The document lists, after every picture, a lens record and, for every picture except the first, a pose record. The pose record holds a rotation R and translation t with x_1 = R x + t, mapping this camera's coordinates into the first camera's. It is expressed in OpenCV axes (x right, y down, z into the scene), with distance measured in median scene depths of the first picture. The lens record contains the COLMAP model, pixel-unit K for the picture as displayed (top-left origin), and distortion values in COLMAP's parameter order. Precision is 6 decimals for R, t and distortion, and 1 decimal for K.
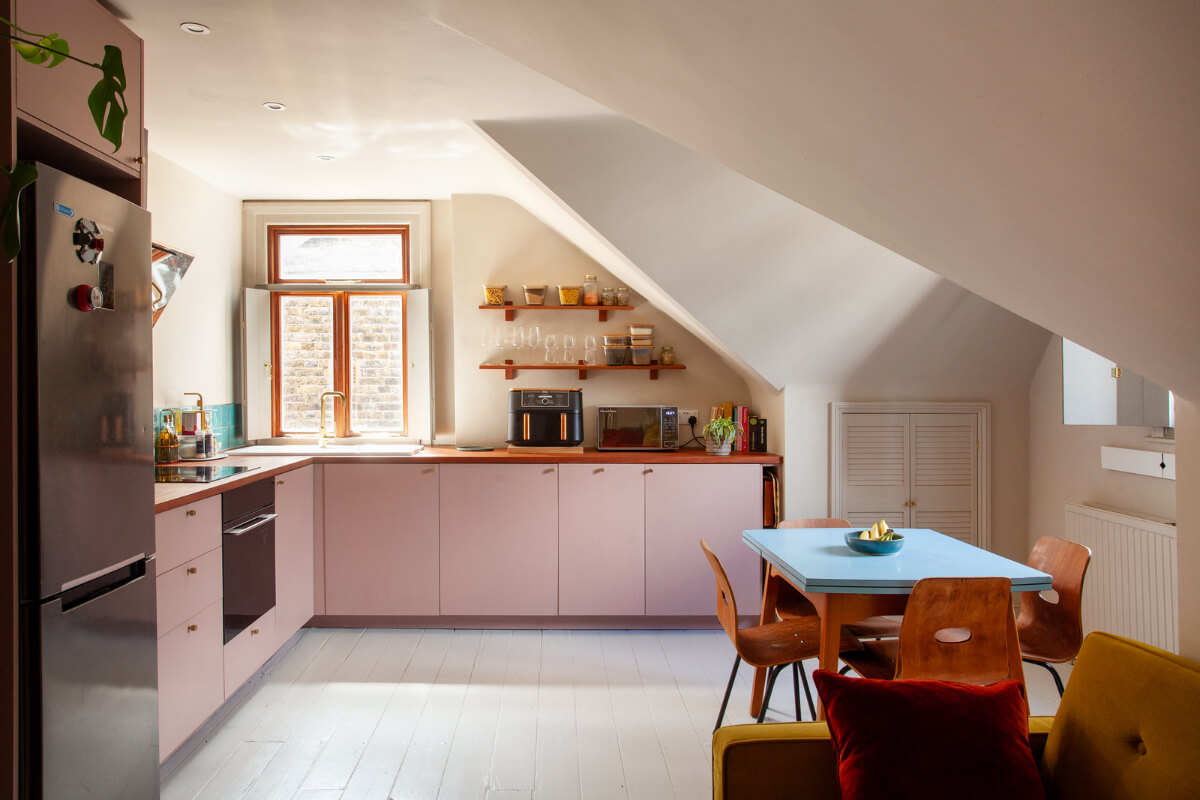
lens RADIAL K [[928.5, 0, 504.0], [0, 928.5, 399.0], [0, 0, 1]] dist [-0.005570, -0.001283]
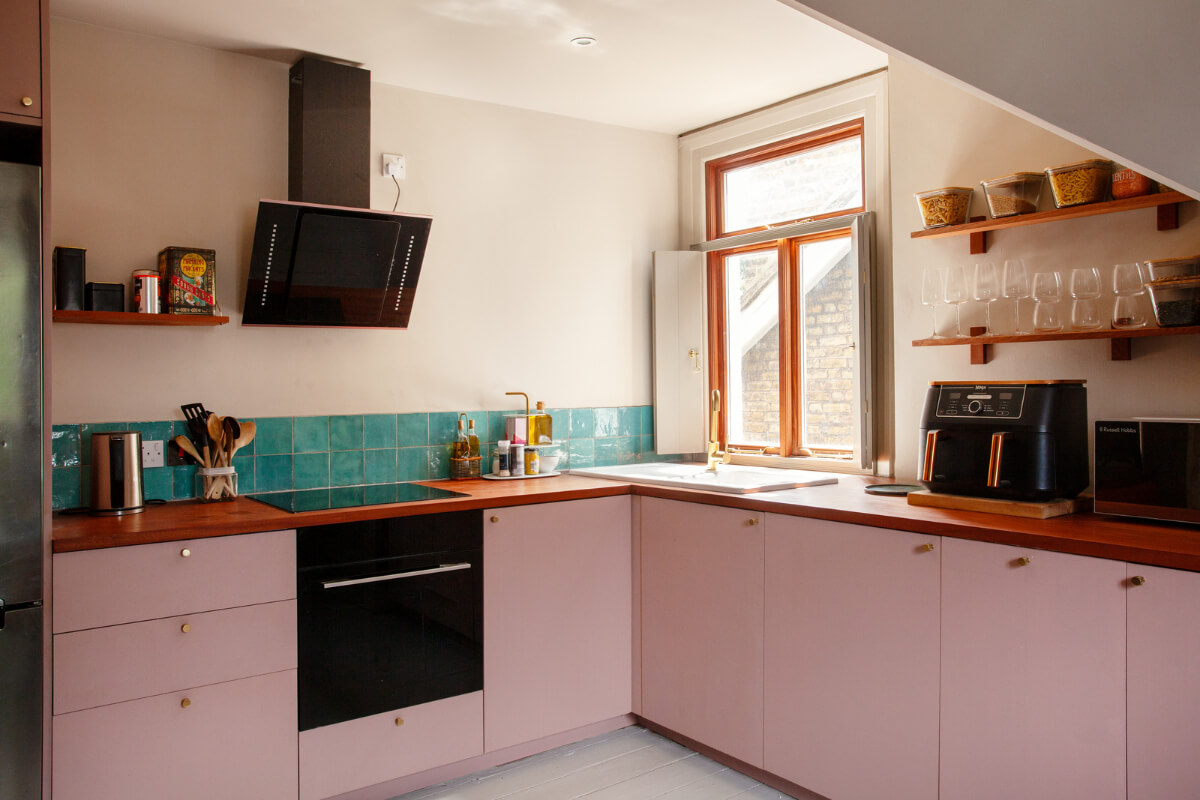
lens RADIAL K [[965.2, 0, 600.0], [0, 965.2, 400.0], [0, 0, 1]] dist [-0.000170, 0.001080]
pose [[0.598969, 0.004315, -0.800761, 0.338404], [0.003415, 0.999963, 0.007942, -0.005967], [0.800765, -0.007491, 0.598932, 0.524099]]
